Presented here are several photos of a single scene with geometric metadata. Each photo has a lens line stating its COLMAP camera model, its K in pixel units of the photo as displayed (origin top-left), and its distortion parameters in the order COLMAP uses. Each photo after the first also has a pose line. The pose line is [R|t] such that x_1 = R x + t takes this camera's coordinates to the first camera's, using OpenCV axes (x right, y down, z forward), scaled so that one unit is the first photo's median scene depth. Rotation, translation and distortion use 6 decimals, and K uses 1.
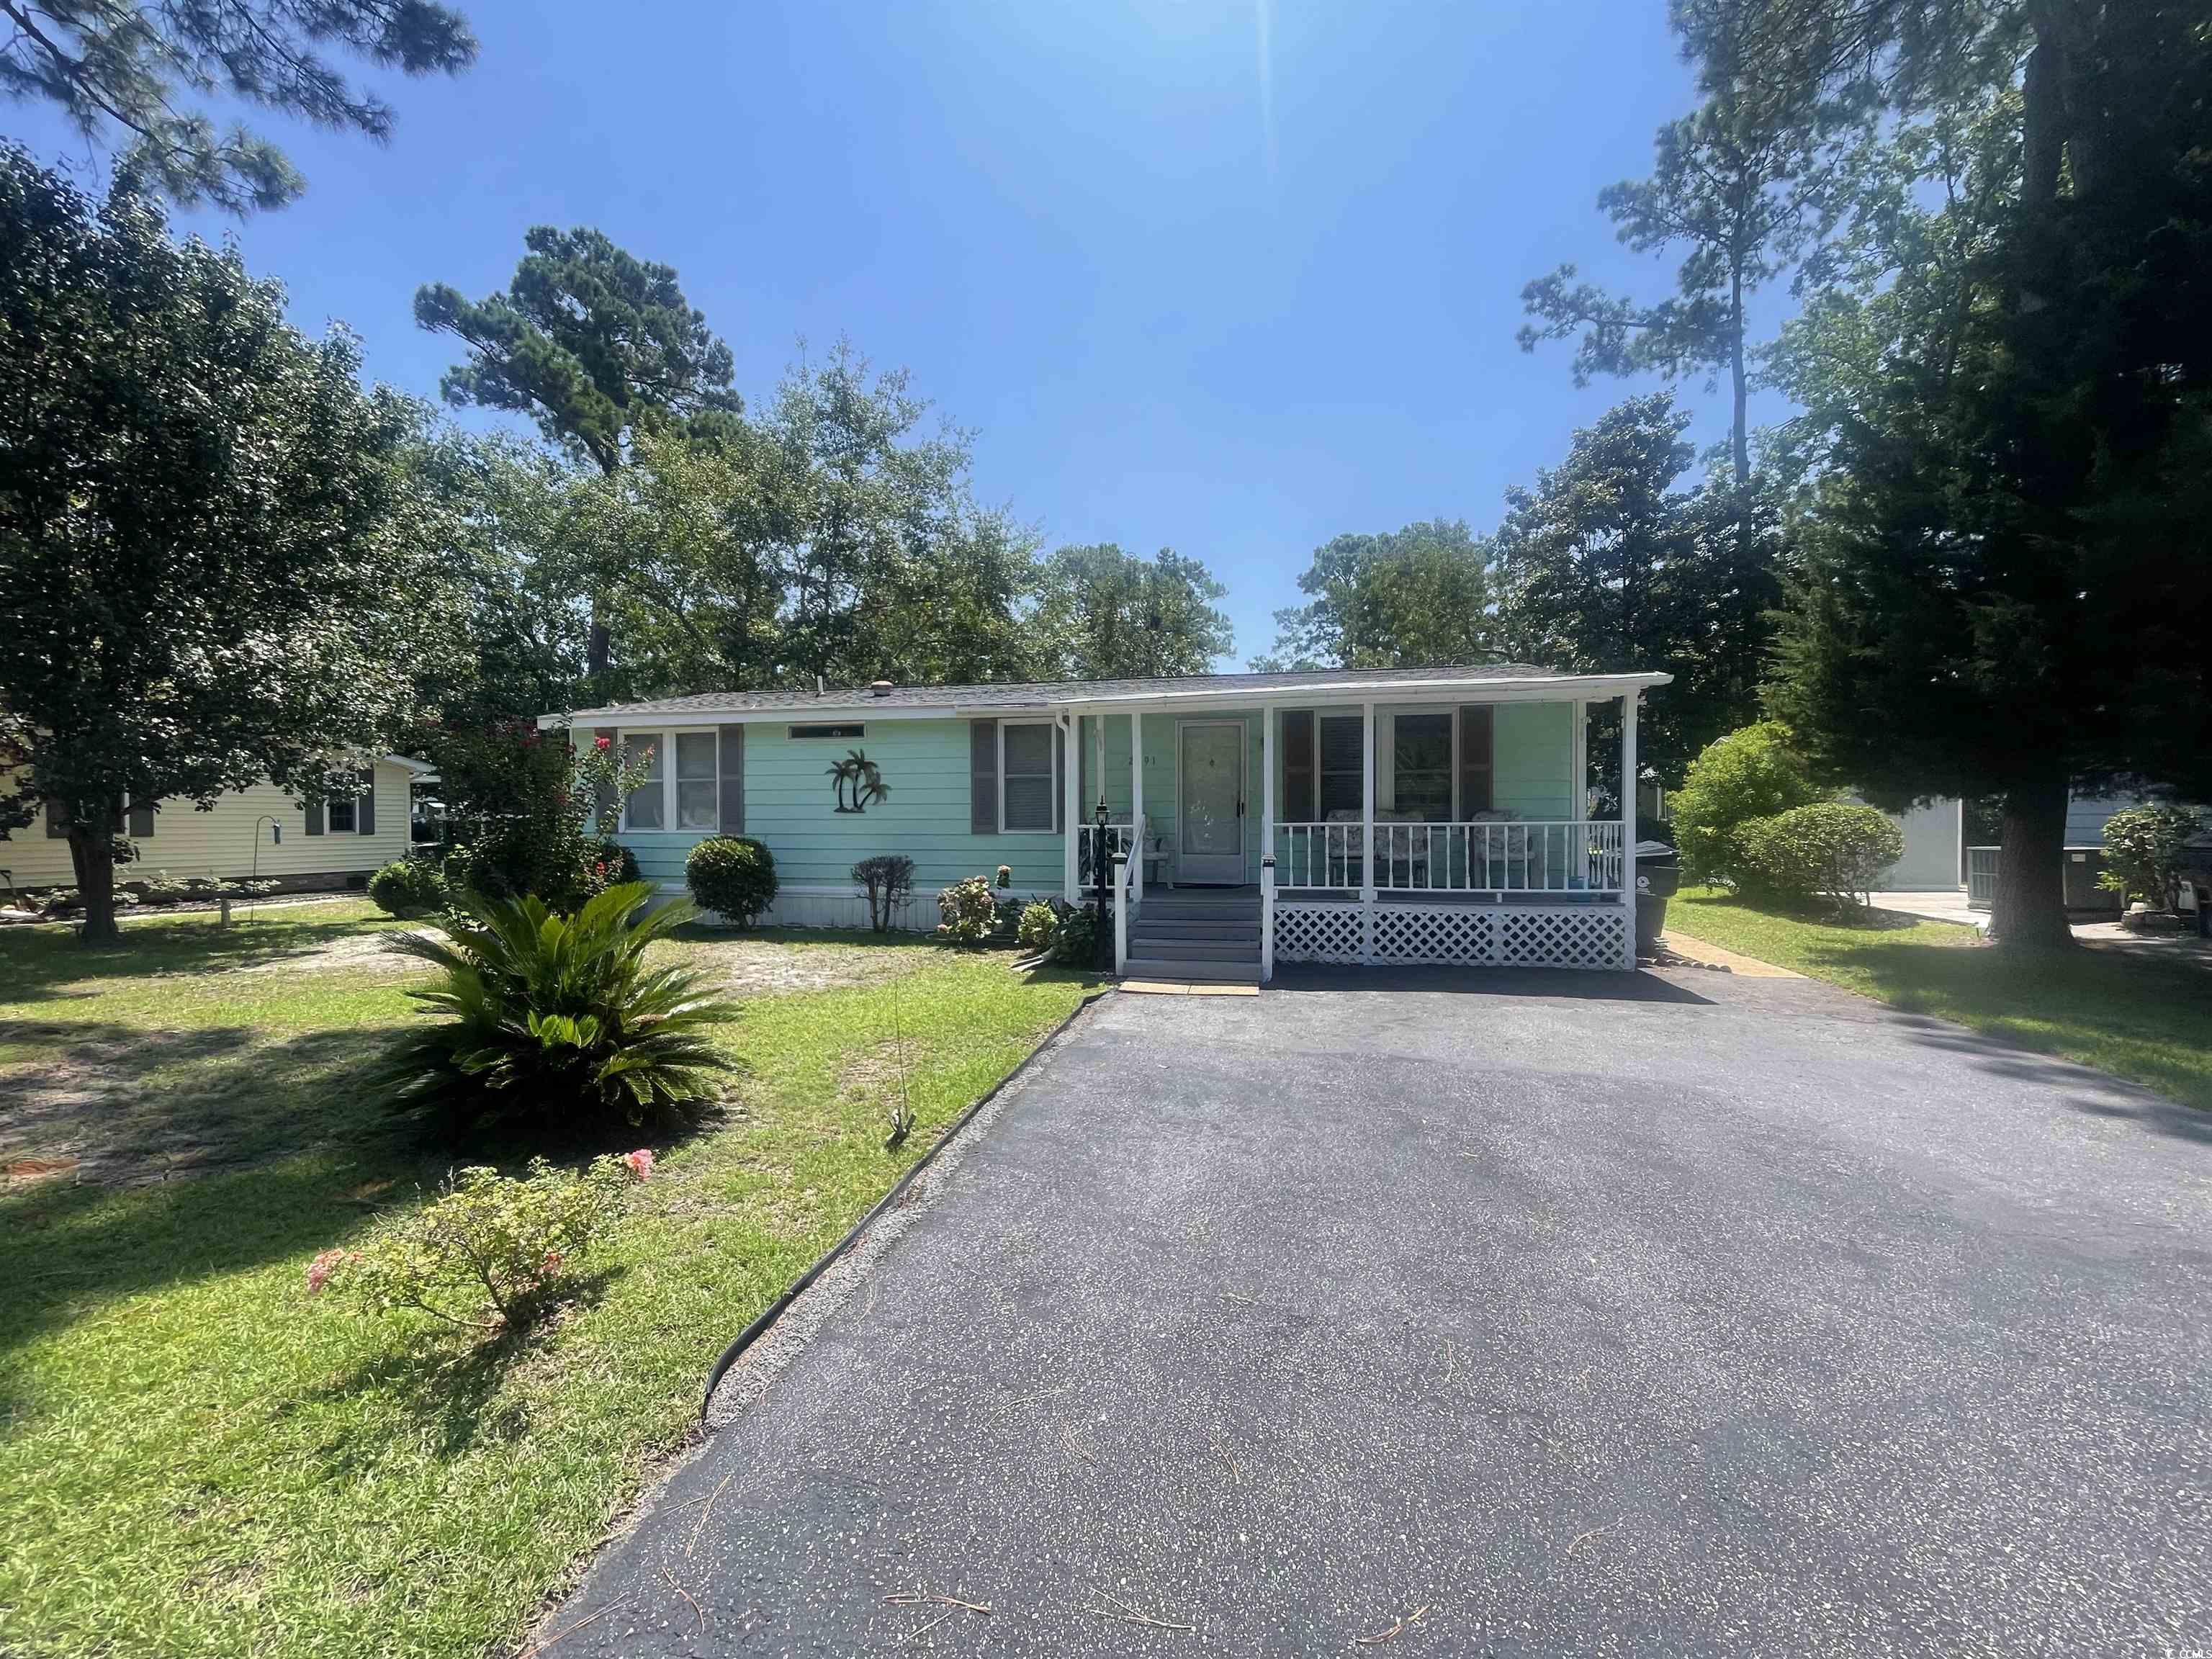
lens RADIAL K [[894.5, 0, 1104.4], [0, 894.5, 823.1], [0, 0, 1]] dist [-0.008121, 0.000917]
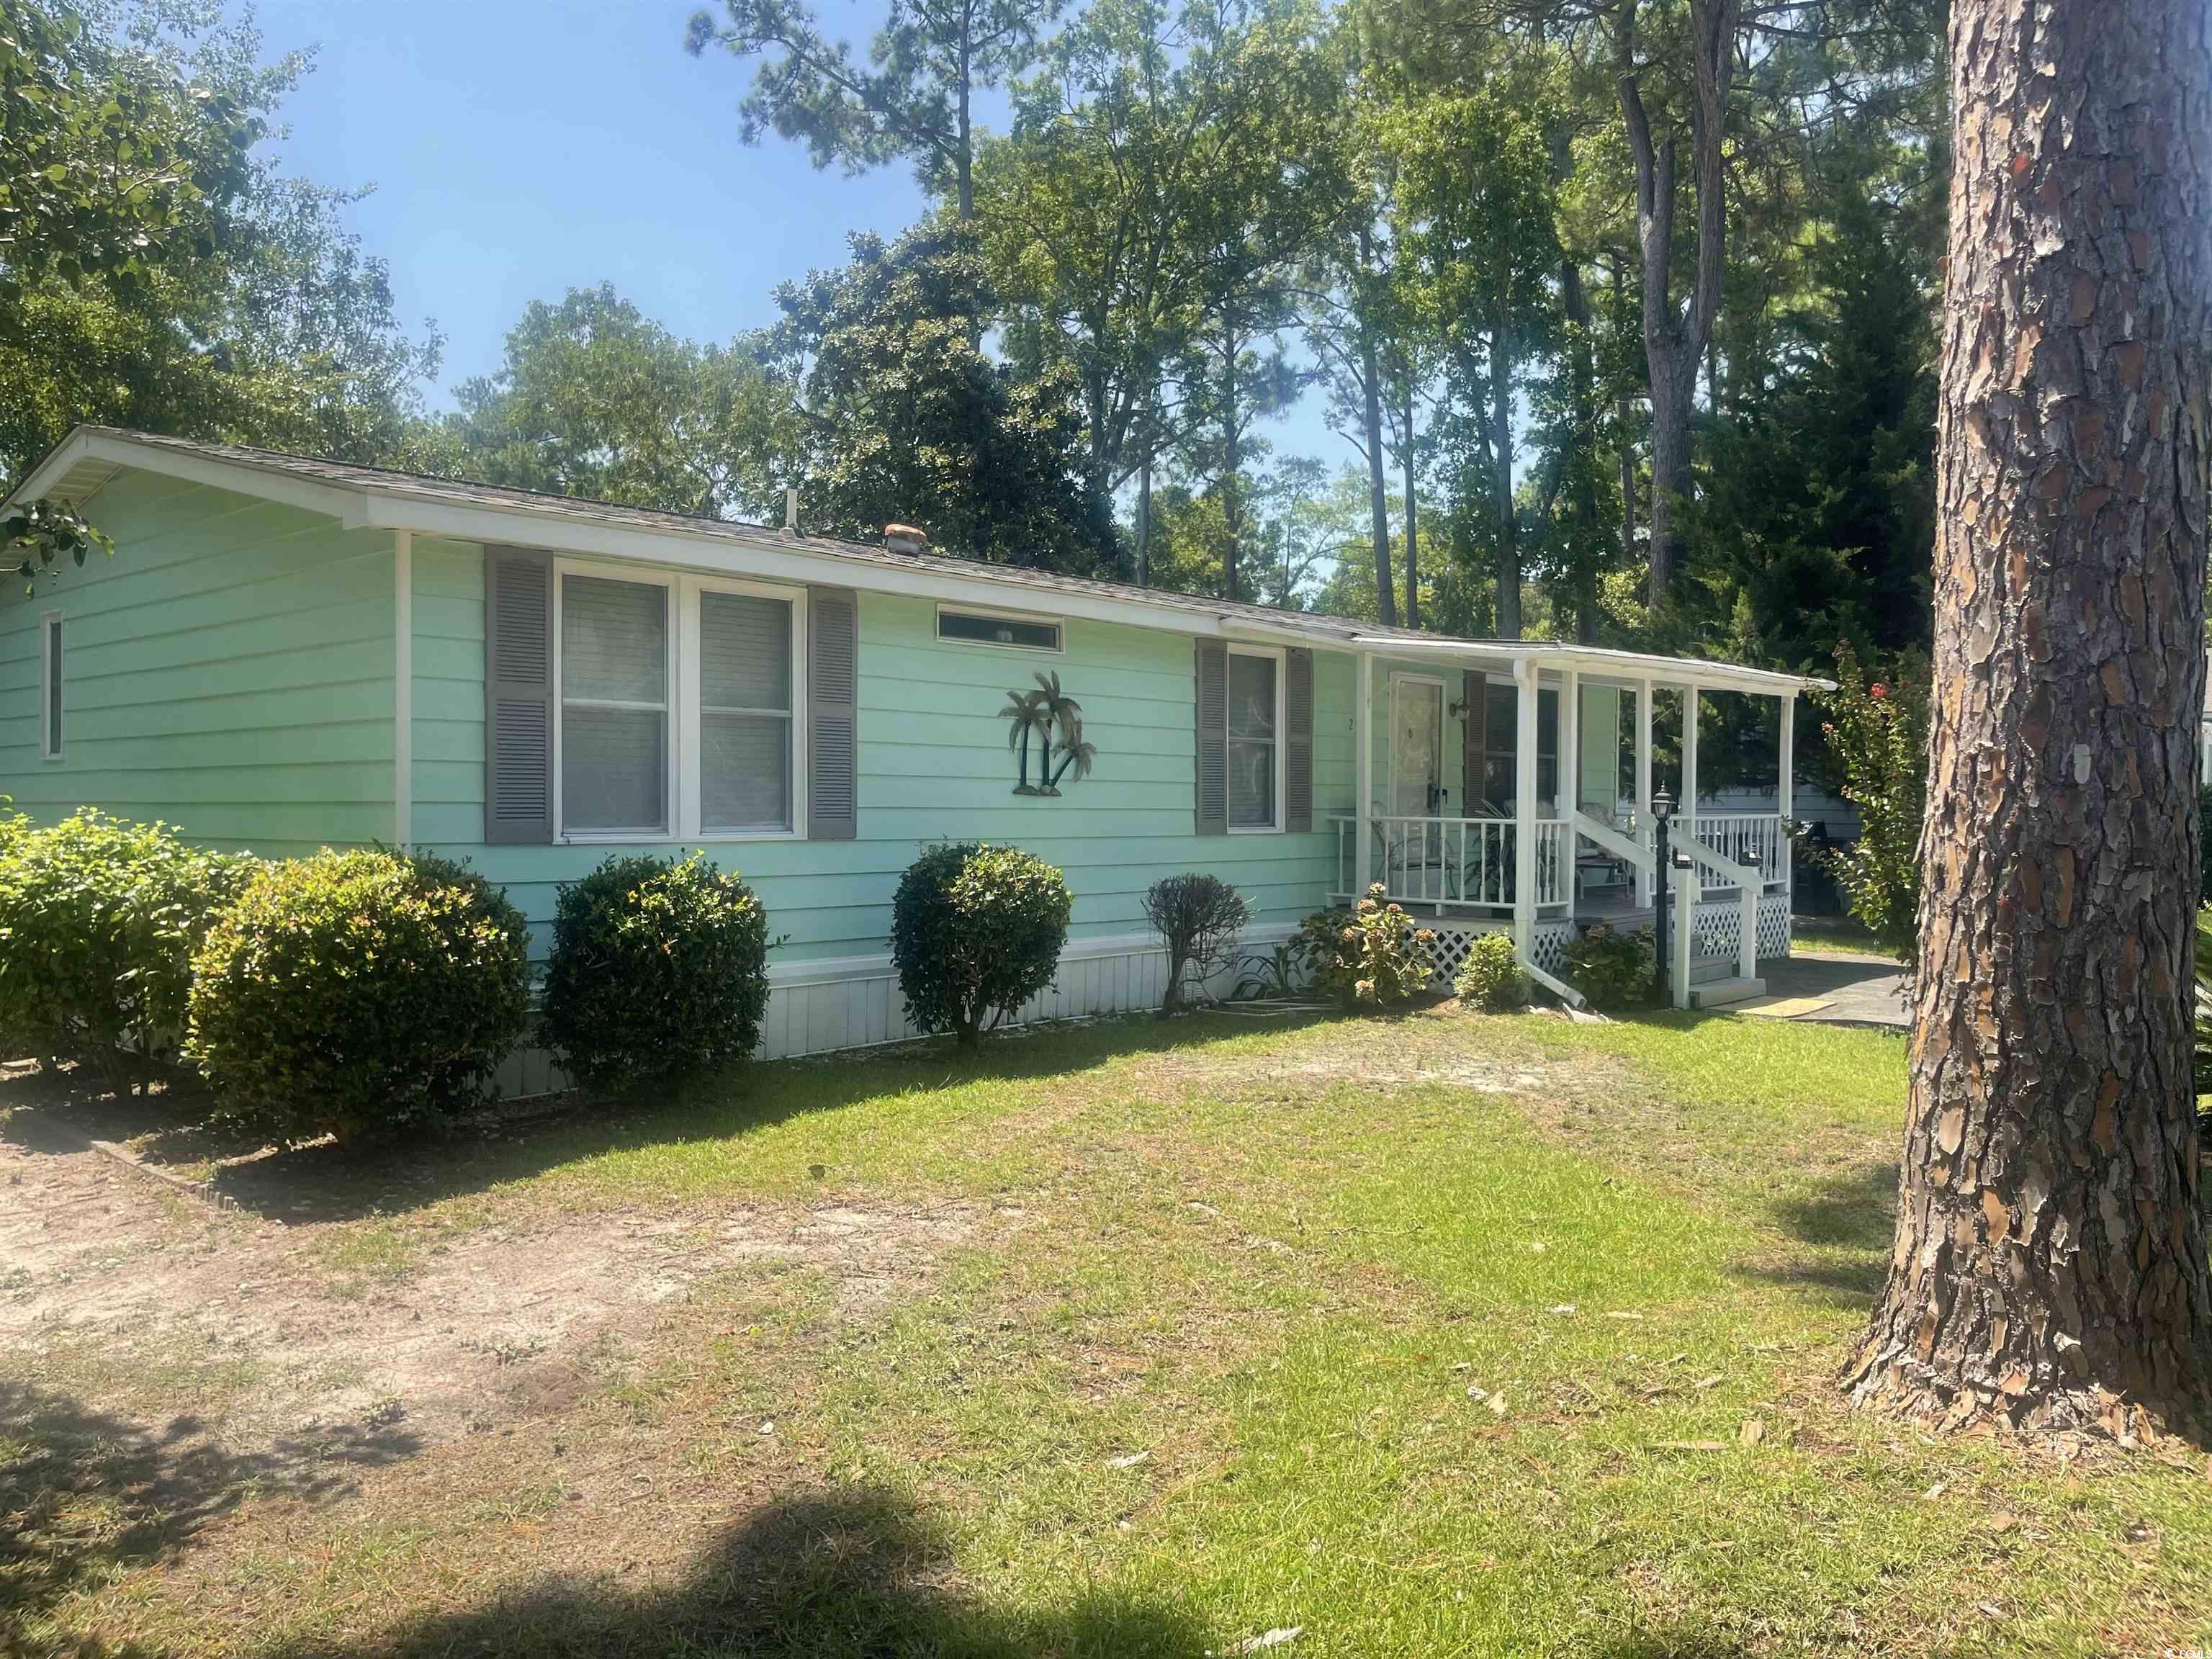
lens RADIAL K [[1695.2, 0, 1102.9], [0, 1695.2, 828.5], [0, 0, 1]] dist [0.065499, -0.064771]
pose [[0.503596, -0.002162, 0.863936, -1.103894], [0.007822, 0.999967, -0.002058, 0.009126], [-0.863904, 0.007794, 0.503597, 0.488672]]
